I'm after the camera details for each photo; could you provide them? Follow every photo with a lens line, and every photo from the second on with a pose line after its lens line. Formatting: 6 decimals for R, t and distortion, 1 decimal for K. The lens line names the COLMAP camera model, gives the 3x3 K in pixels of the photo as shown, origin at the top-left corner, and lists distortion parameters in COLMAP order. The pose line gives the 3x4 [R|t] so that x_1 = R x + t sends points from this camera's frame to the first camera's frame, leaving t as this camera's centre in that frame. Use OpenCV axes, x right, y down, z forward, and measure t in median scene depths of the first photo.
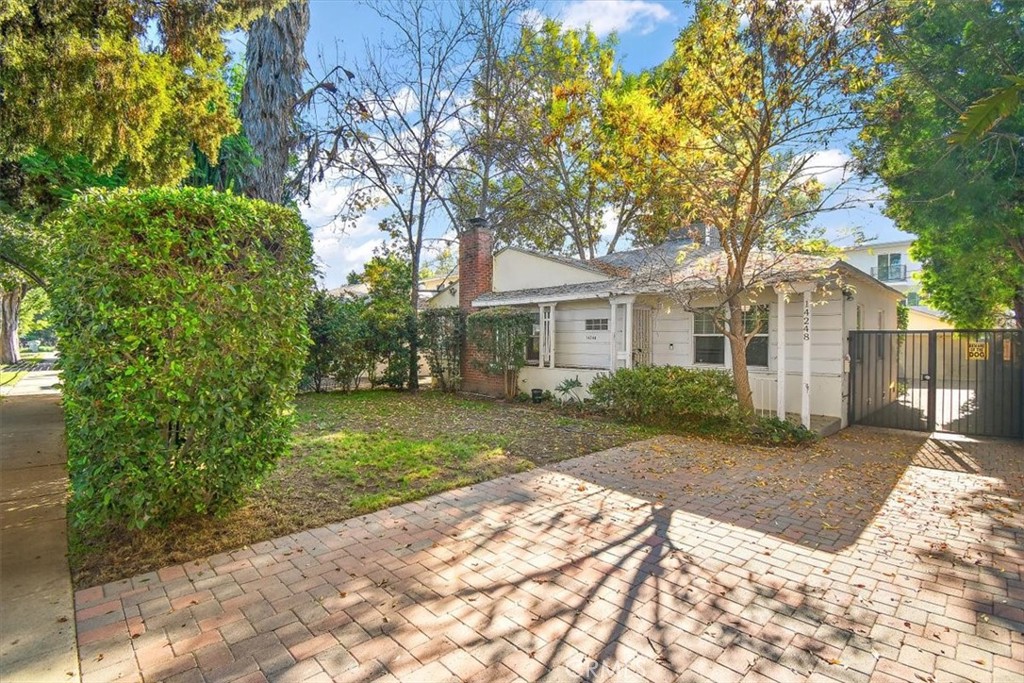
lens RADIAL K [[458.8, 0, 507.5], [0, 458.8, 333.0], [0, 0, 1]] dist [-0.001232, -0.000819]
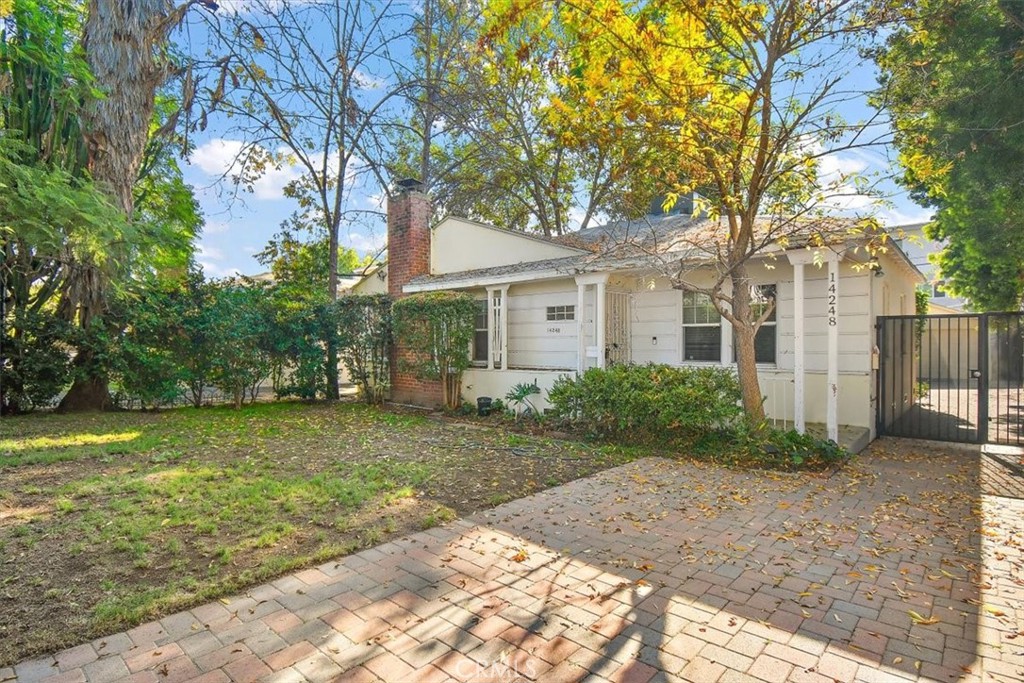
lens RADIAL K [[521.0, 0, 507.0], [0, 521.0, 338.1], [0, 0, 1]] dist [0.001852, -0.013090]
pose [[0.997305, -0.009070, 0.072805, 0.065753], [0.008476, 0.999928, 0.008463, 0.025623], [-0.072877, -0.007823, 0.997310, 0.210240]]
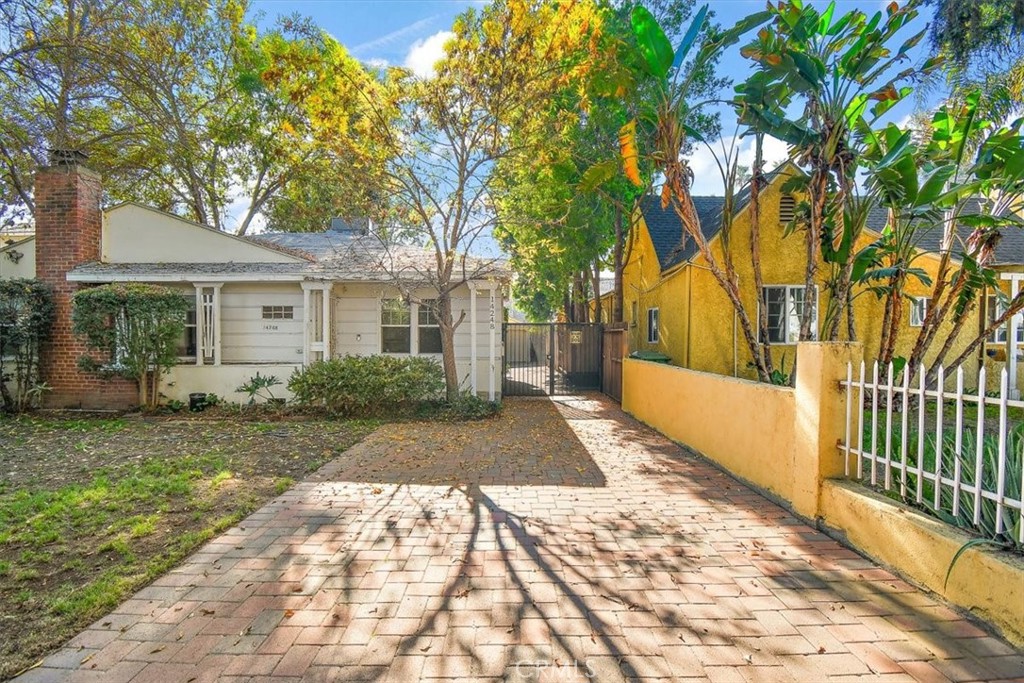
lens RADIAL K [[456.7, 0, 503.8], [0, 456.7, 341.3], [0, 0, 1]] dist [0.035973, -0.034109]
pose [[0.704587, -0.012908, 0.709500, -0.203673], [-0.007529, 0.999642, 0.025664, 0.017145], [-0.709577, -0.023425, 0.704238, 0.143812]]
